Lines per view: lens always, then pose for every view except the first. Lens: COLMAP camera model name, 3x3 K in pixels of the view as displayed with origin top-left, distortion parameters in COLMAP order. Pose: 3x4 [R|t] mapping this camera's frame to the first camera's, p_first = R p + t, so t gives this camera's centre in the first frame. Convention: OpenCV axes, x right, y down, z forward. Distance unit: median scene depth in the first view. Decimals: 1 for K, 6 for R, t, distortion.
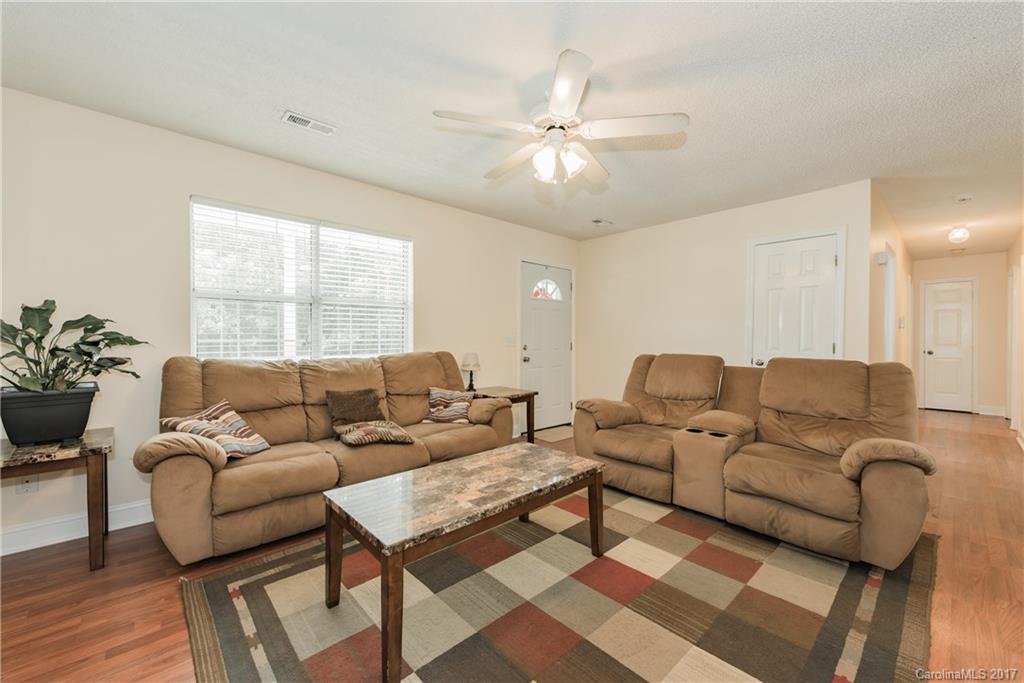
lens RADIAL K [[401.2, 0, 512.0], [0, 401.2, 341.5], [0, 0, 1]] dist [0.010310, -0.000097]
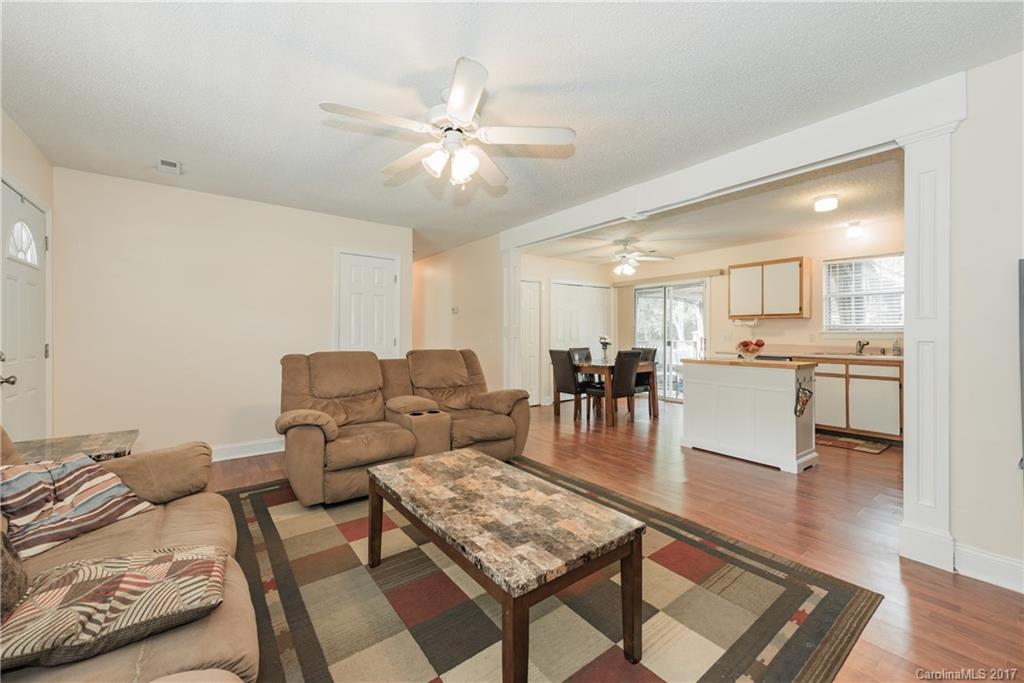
lens RADIAL K [[403.3, 0, 516.5], [0, 403.3, 332.3], [0, 0, 1]] dist [0.007829, -0.000082]
pose [[0.092004, 0.000918, 0.995758, -0.711510], [0.008109, 0.999966, -0.001671, -0.015019], [-0.995726, 0.008228, 0.091994, 0.604945]]
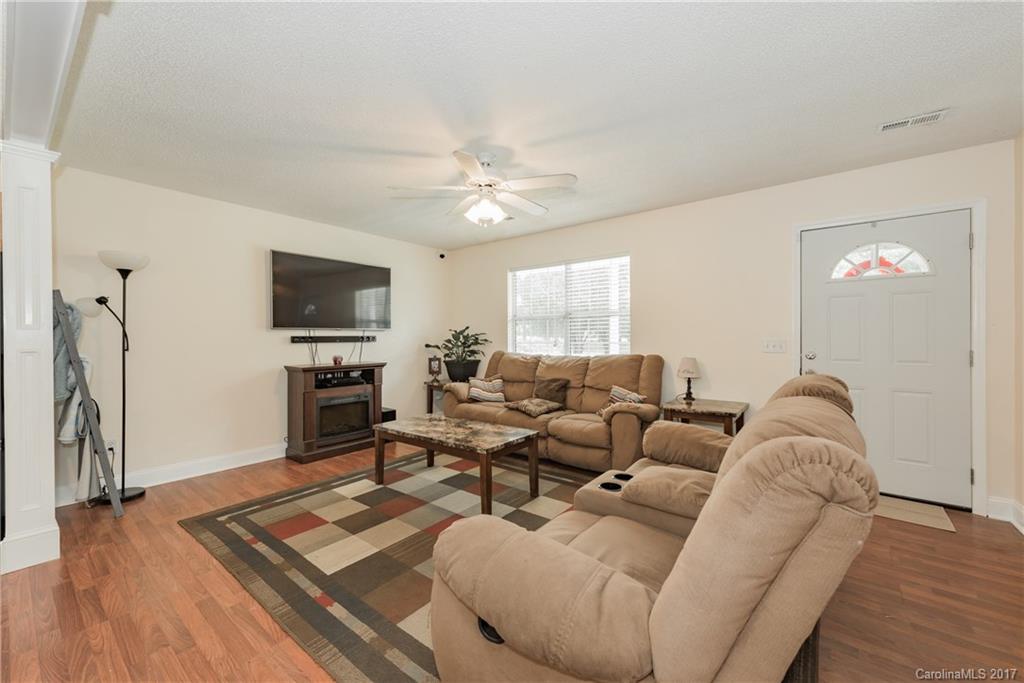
lens RADIAL K [[399.8, 0, 509.3], [0, 399.8, 336.7], [0, 0, 1]] dist [0.002968, -0.000233]
pose [[0.155002, -0.004505, -0.987904, 1.135333], [-0.003653, 0.999980, -0.005133, -0.021075], [0.987907, 0.004404, 0.154982, 0.705432]]
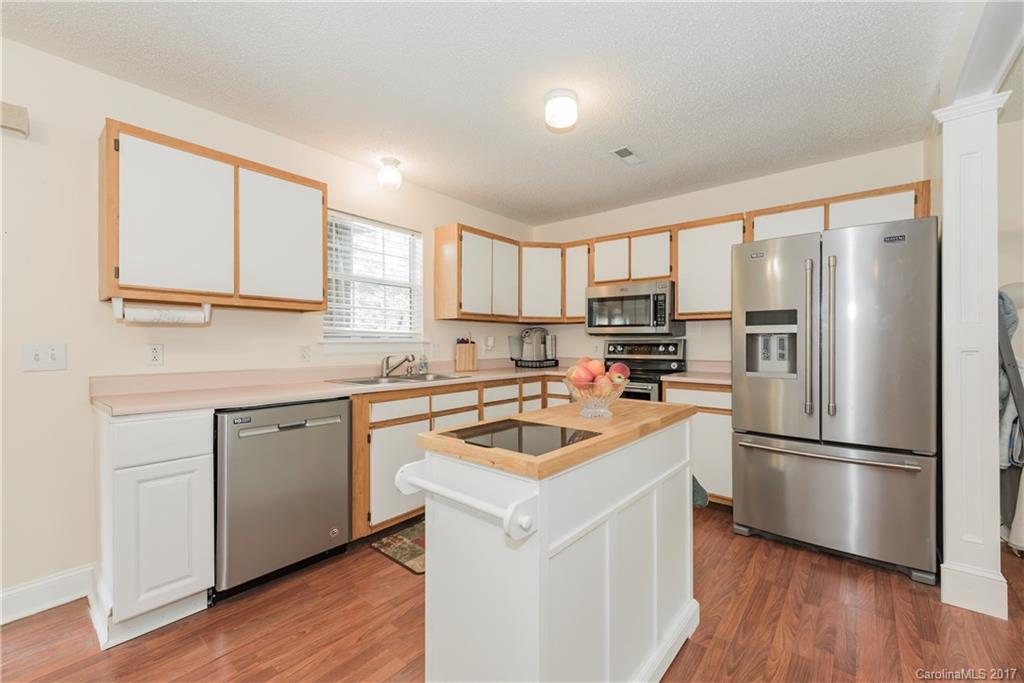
lens RADIAL K [[409.3, 0, 536.9], [0, 409.3, 345.7], [0, 0, 1]] dist [0.002352, 0.000130]
pose [[-0.986040, 0.003041, -0.166480, 1.013400], [0.000870, 0.999914, 0.013114, -0.010074], [0.166506, 0.012786, -0.985958, 0.432482]]
